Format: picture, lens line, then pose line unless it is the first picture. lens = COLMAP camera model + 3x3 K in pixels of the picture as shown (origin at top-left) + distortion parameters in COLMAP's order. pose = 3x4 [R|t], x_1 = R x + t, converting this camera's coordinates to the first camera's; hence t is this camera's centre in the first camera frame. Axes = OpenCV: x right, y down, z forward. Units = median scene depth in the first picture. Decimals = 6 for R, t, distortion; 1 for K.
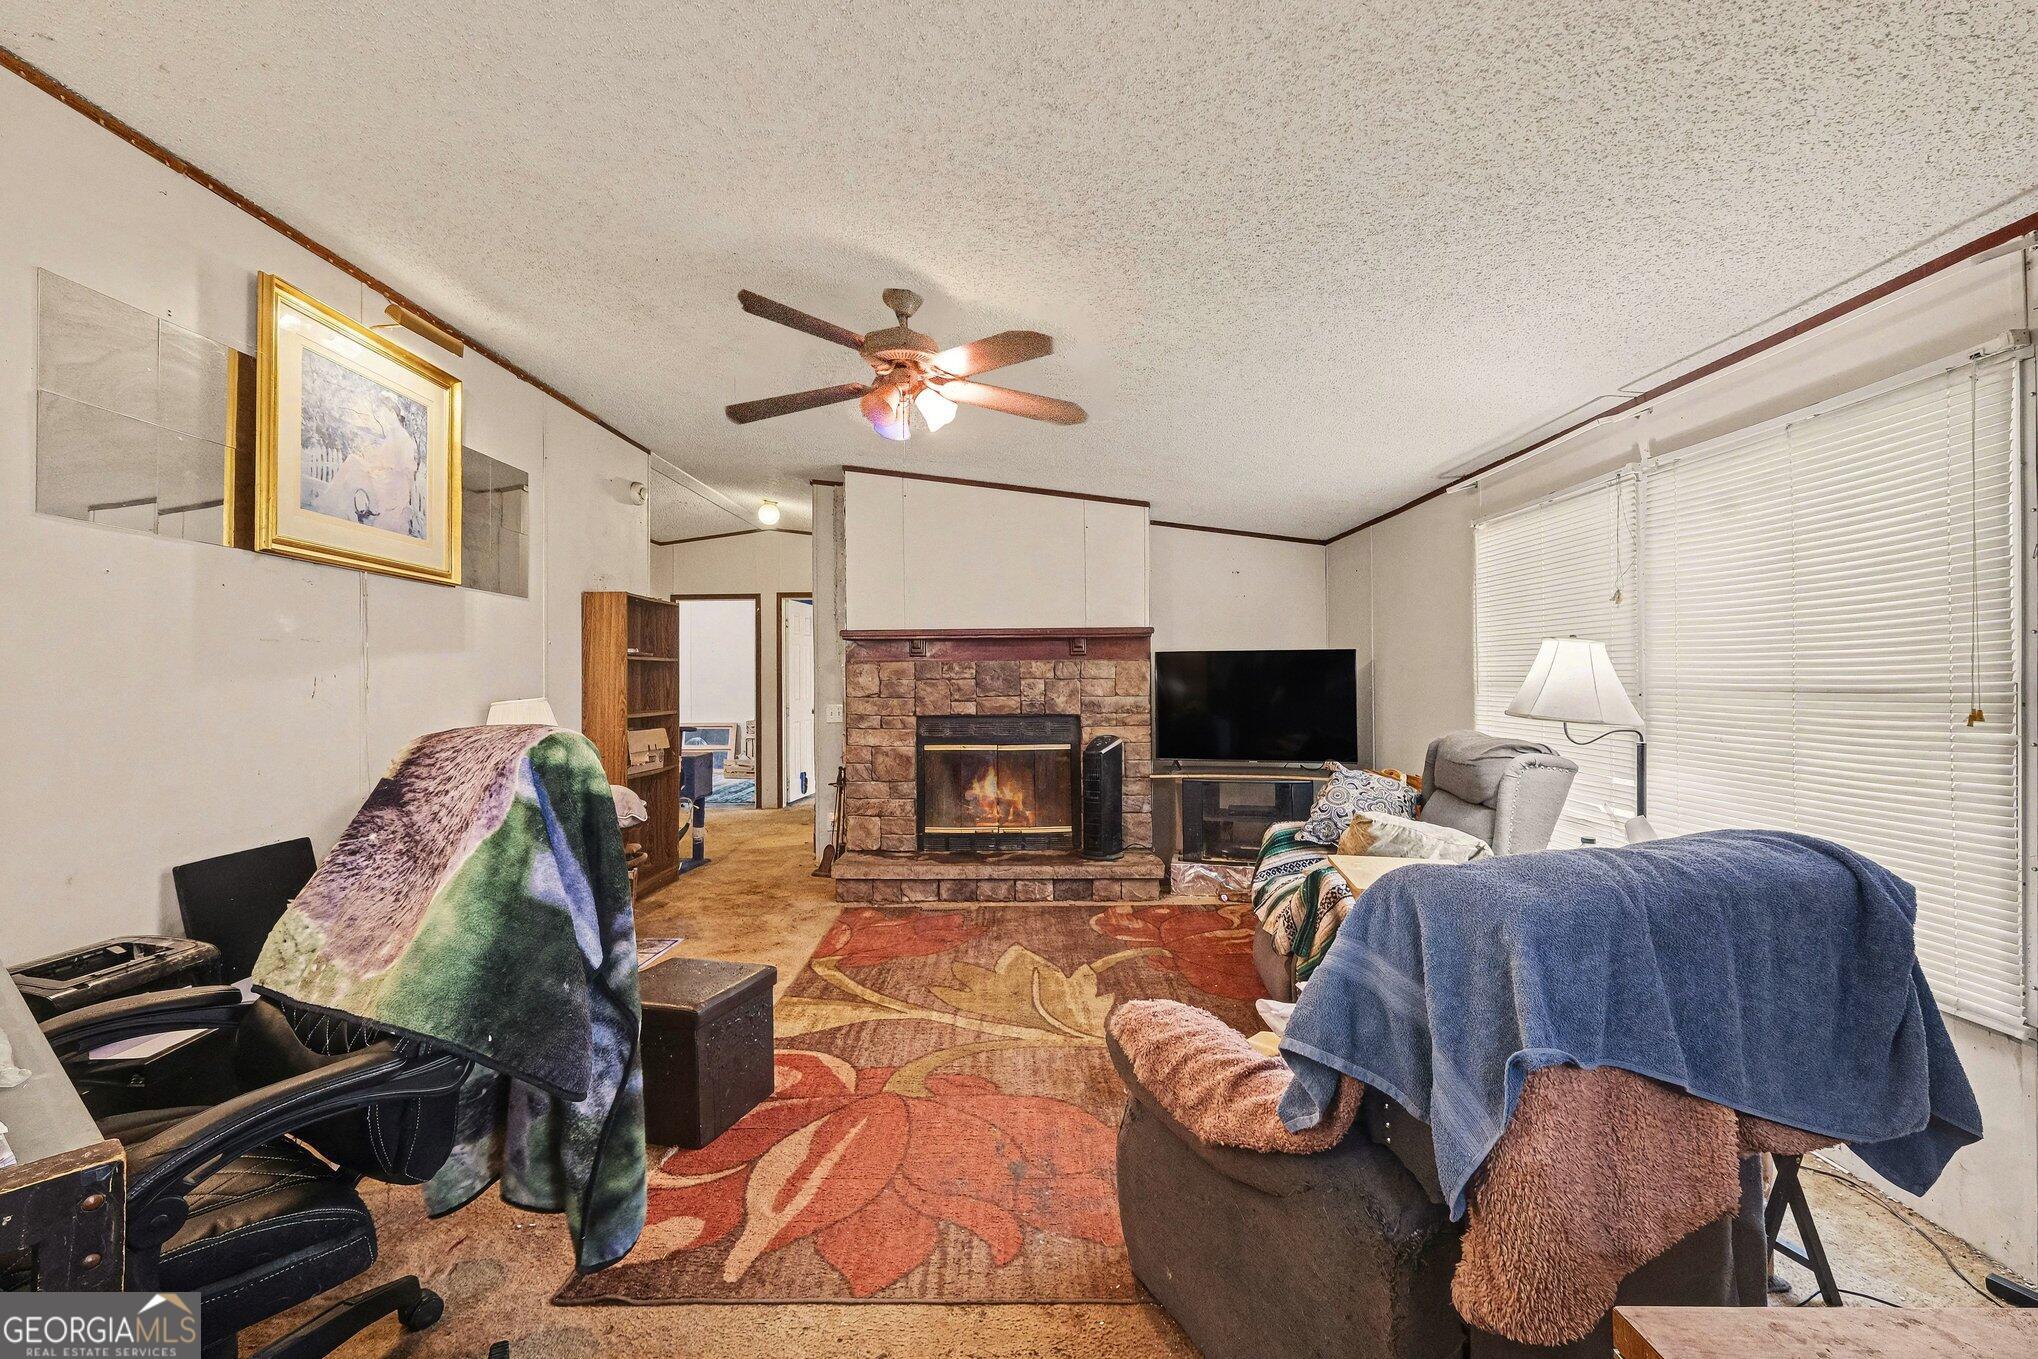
lens RADIAL K [[883.1, 0, 1014.7], [0, 883.1, 678.8], [0, 0, 1]] dist [-0.003226, -0.000648]
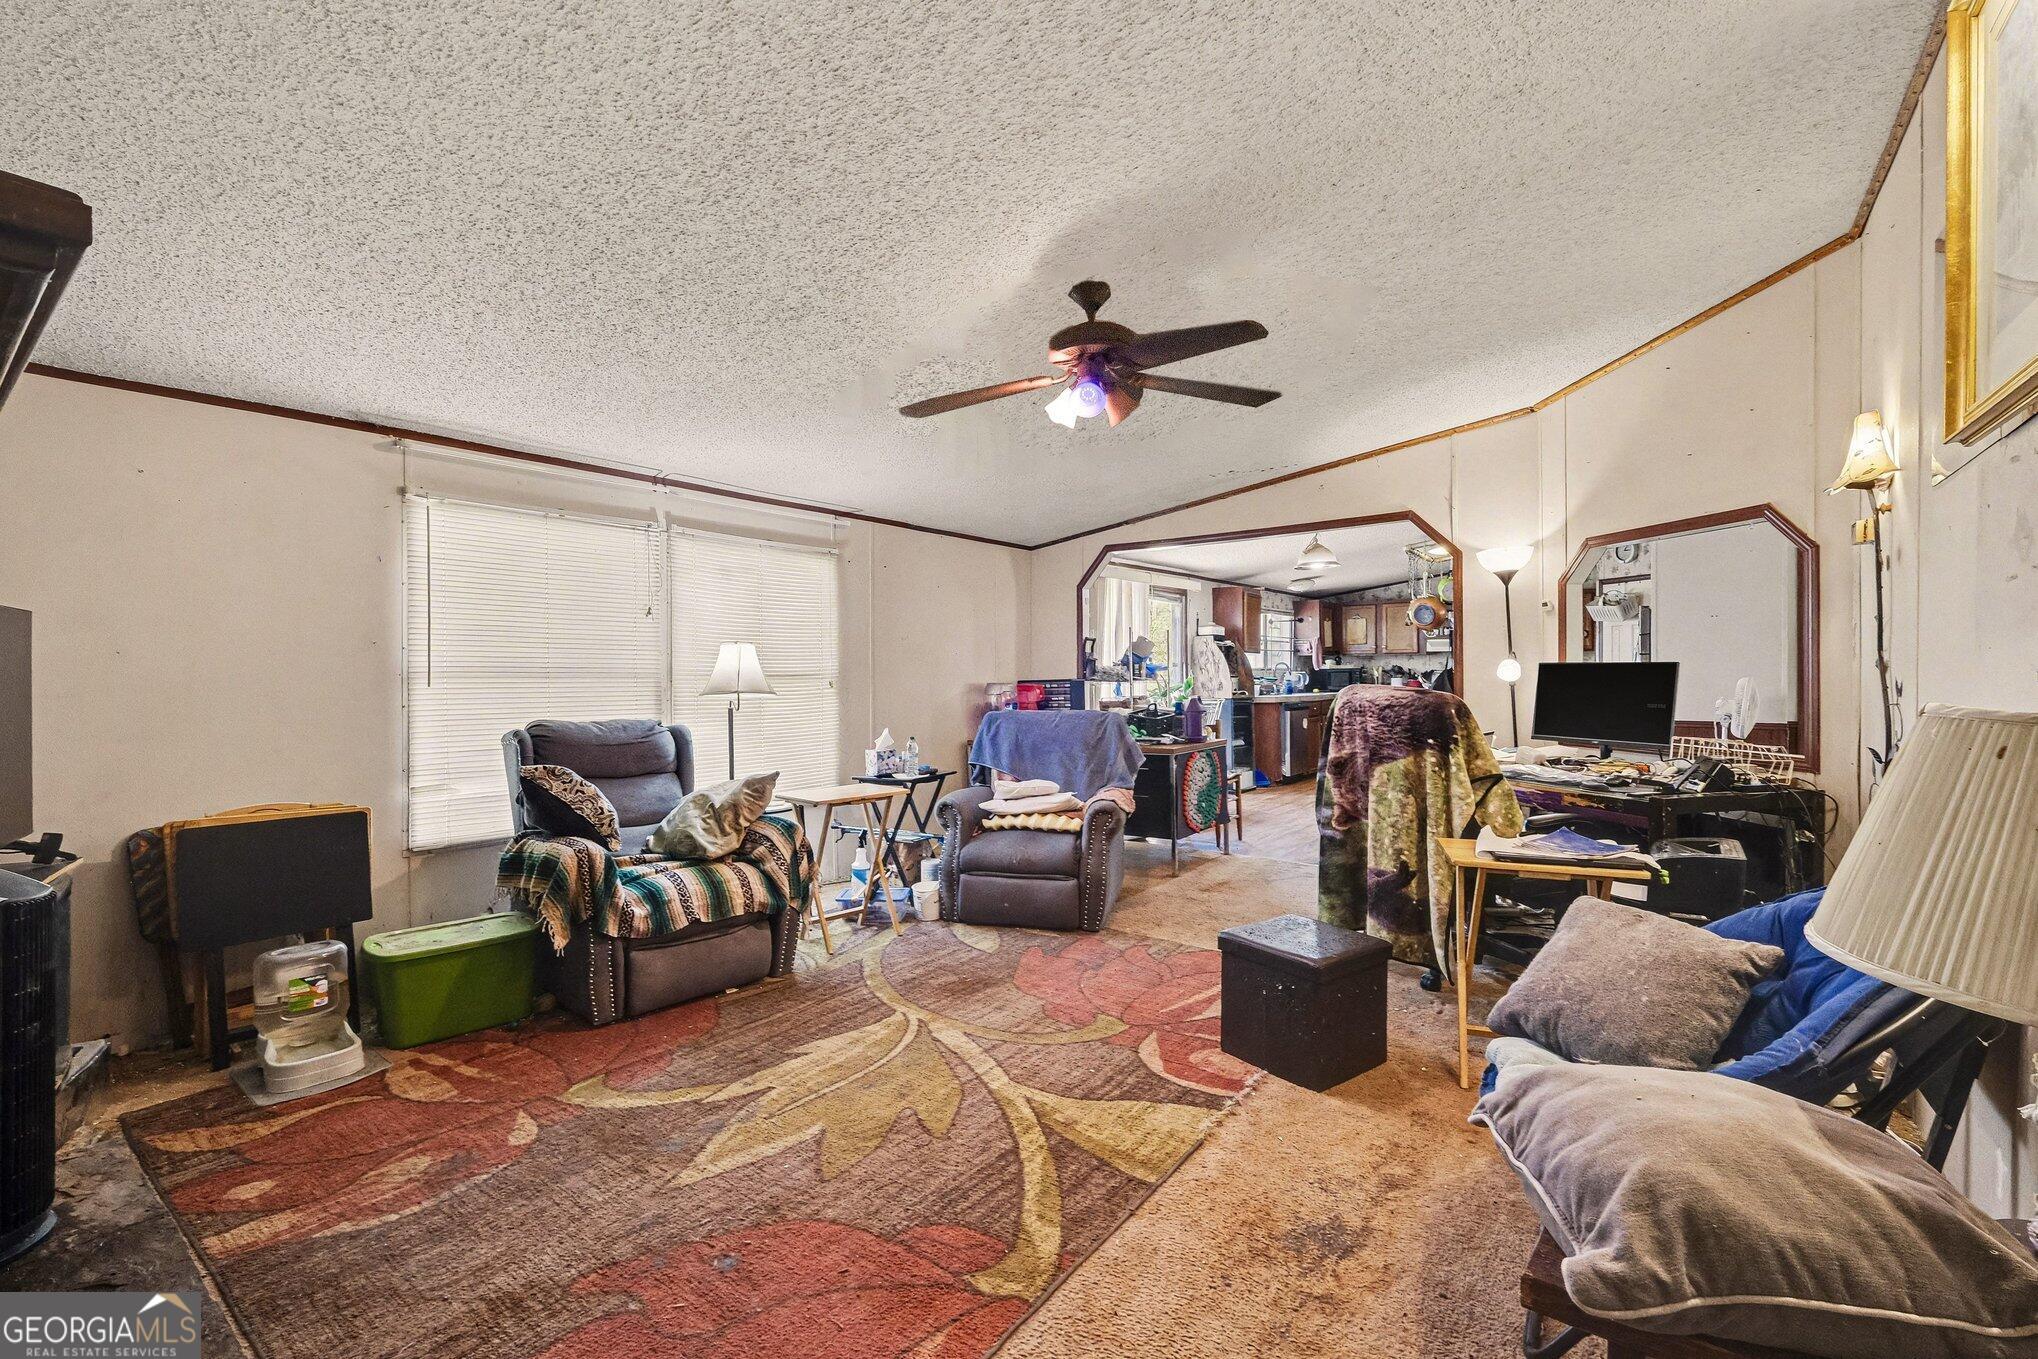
lens RADIAL K [[883.1, 0, 1015.0], [0, 883.1, 676.5], [0, 0, 1]] dist [-0.003226, -0.000648]
pose [[-0.800583, 0.004648, 0.599203, -0.550316], [0.007576, 0.999968, 0.002366, 0.010922], [-0.599173, 0.006434, -0.800593, 1.538991]]
